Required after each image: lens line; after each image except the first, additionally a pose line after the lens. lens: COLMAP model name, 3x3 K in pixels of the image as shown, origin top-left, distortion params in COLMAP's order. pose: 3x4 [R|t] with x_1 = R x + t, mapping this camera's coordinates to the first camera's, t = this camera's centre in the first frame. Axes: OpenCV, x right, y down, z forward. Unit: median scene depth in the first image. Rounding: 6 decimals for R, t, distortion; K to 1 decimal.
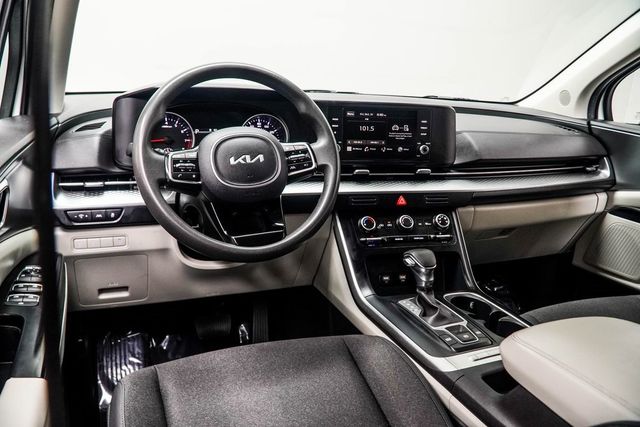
lens RADIAL K [[503.0, 0, 313.1], [0, 503.0, 213.8], [0, 0, 1]] dist [0.005226, -0.005895]
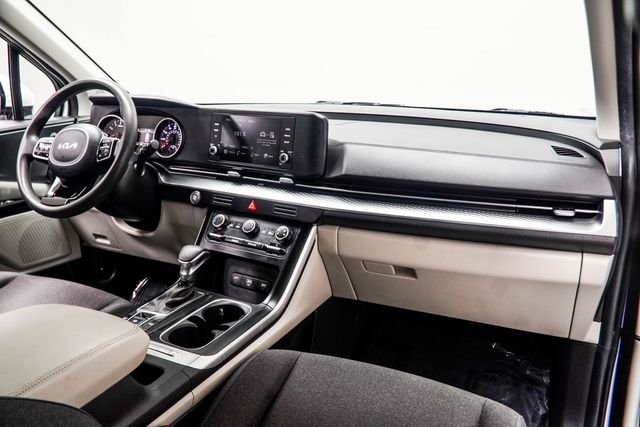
lens RADIAL K [[503.0, 0, 321.0], [0, 503.0, 217.4], [0, 0, 1]] dist [0.005226, -0.005895]
pose [[0.684237, 0.147172, -0.714255, 0.992736], [-0.178201, 0.983476, 0.031934, -0.059635], [0.707152, 0.105430, 0.699157, 0.393971]]
